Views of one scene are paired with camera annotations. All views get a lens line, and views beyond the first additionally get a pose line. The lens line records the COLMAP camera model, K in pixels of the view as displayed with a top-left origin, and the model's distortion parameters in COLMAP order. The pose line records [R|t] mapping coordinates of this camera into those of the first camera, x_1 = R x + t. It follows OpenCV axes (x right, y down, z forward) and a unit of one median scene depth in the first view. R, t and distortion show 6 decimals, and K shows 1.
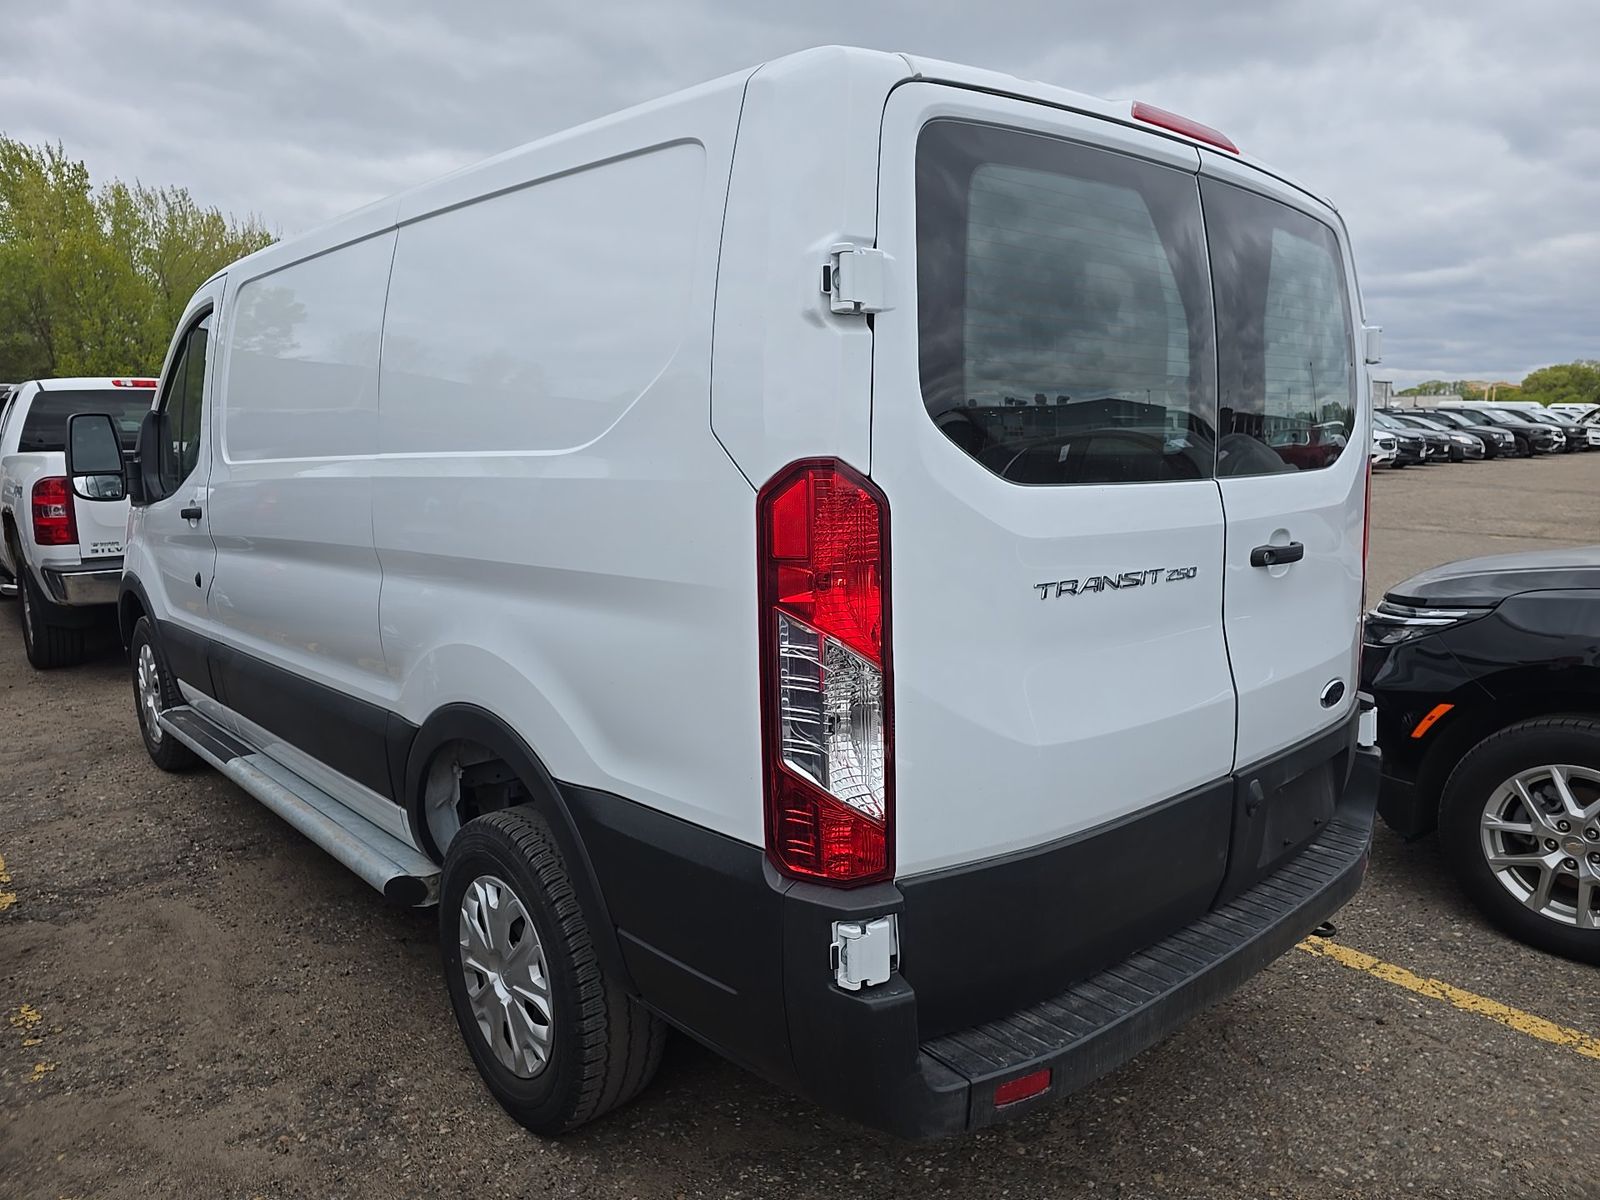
lens RADIAL K [[1061.9, 0, 800.0], [0, 1061.9, 600.0], [0, 0, 1]] dist [0.057689, -0.046876]
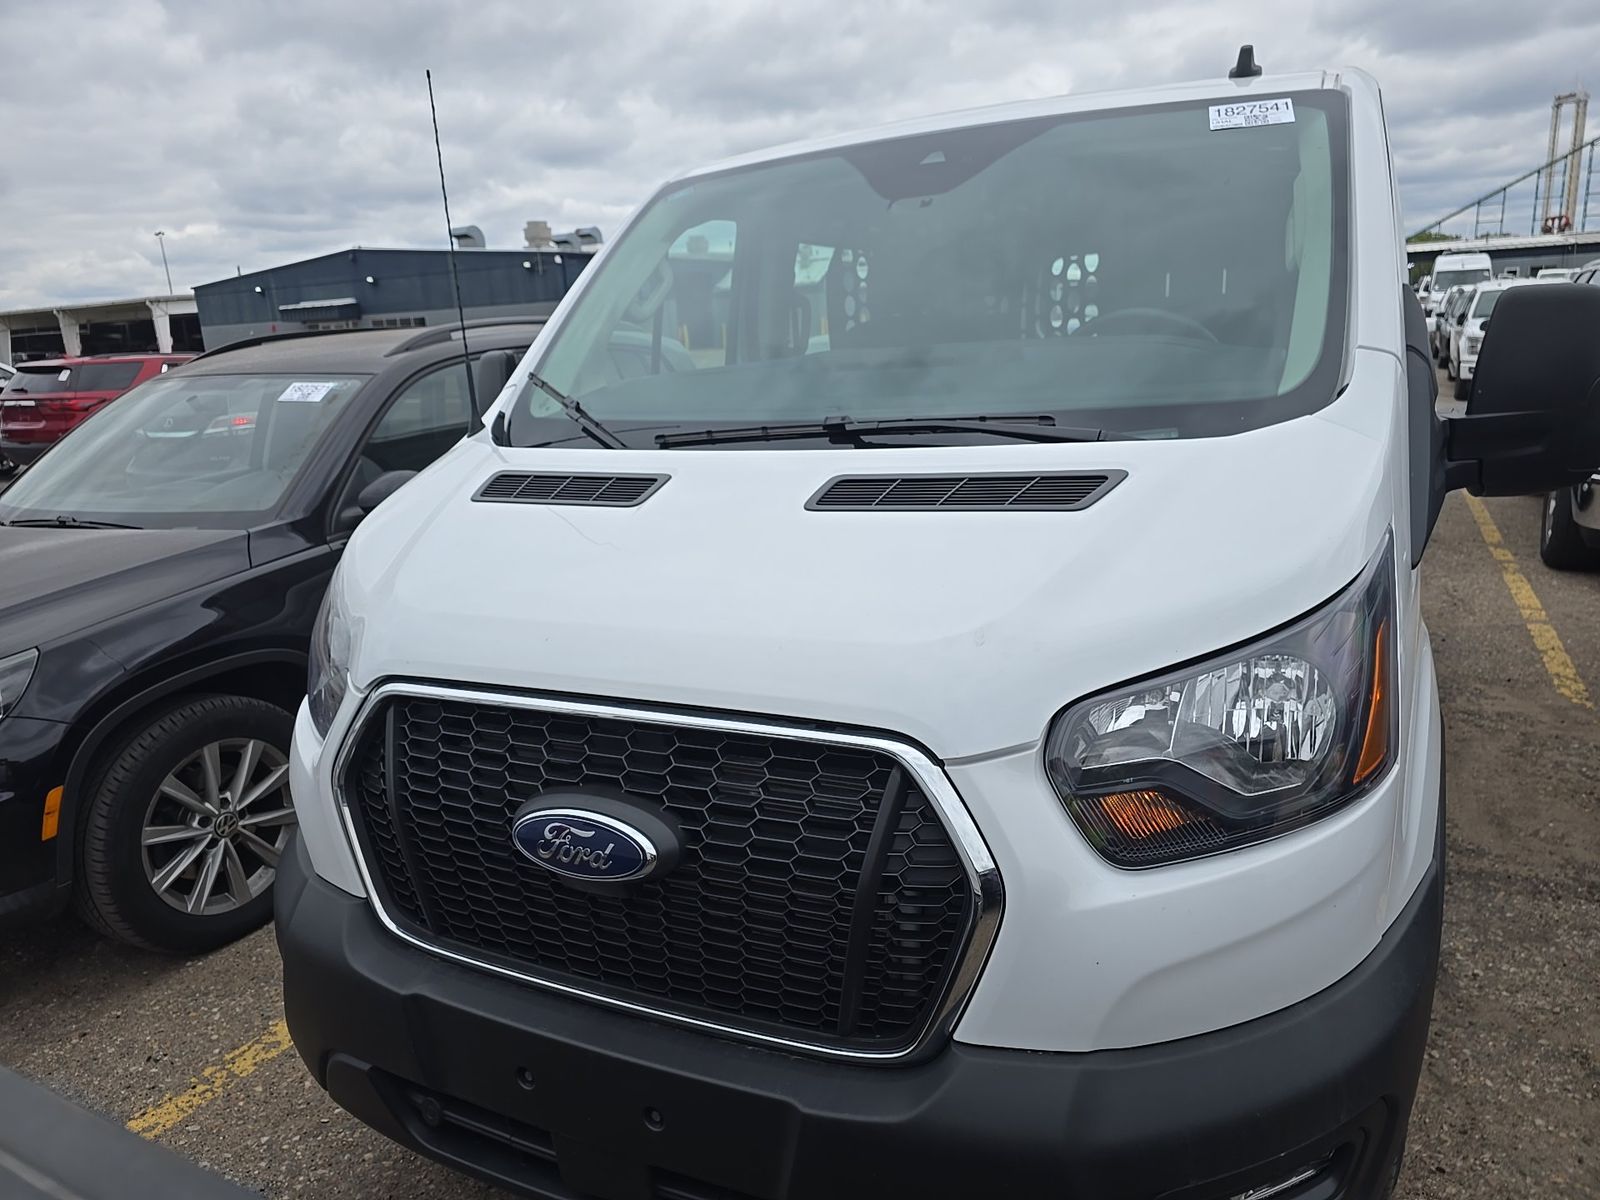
lens RADIAL K [[1063.1, 0, 801.8], [0, 1063.1, 603.2], [0, 0, 1]] dist [0.055056, -0.047058]
pose [[-0.359546, -0.194405, 0.912652, -2.050108], [0.199279, 0.939496, 0.278630, -0.490419], [-0.911600, 0.282053, -0.299051, 3.041687]]
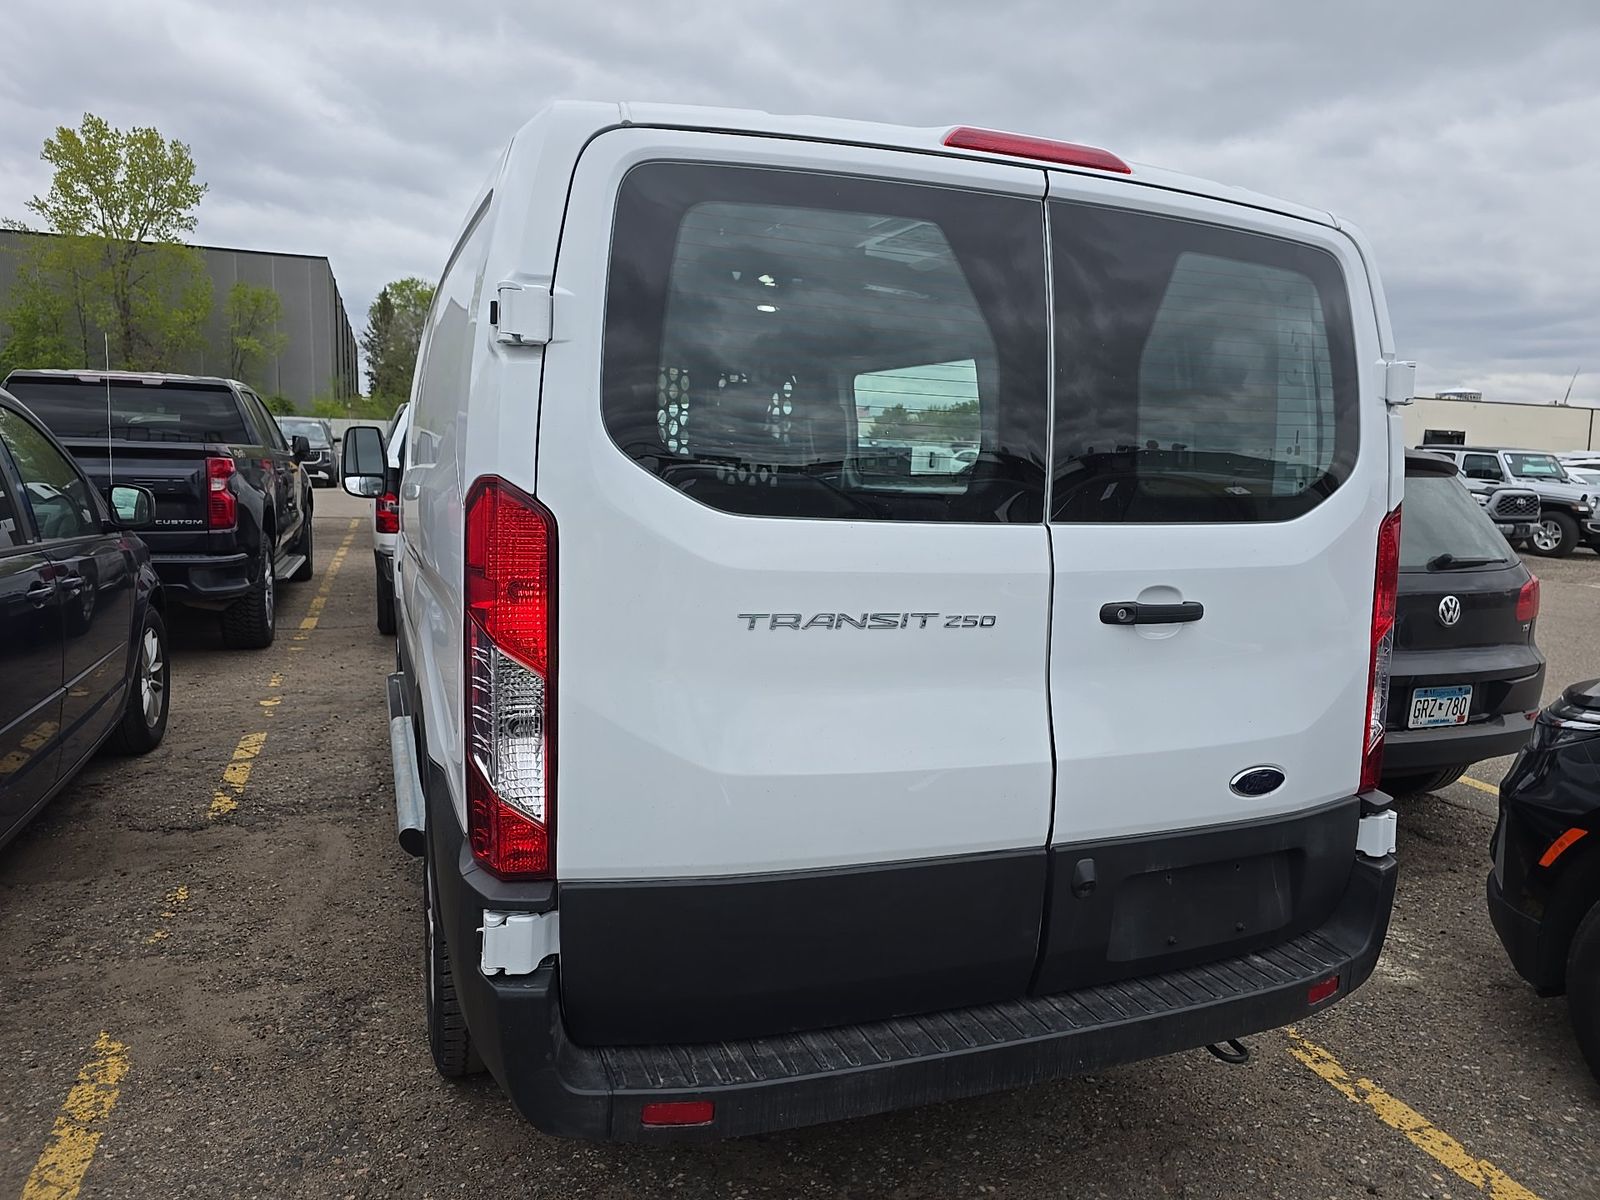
lens RADIAL K [[1061.9, 0, 800.0], [0, 1061.9, 600.0], [0, 0, 1]] dist [0.057689, -0.046876]
pose [[0.935394, 0.083328, -0.343648, 0.520327], [-0.092193, 0.995696, -0.009509, -0.019937], [0.341376, 0.040576, 0.939050, 0.066461]]
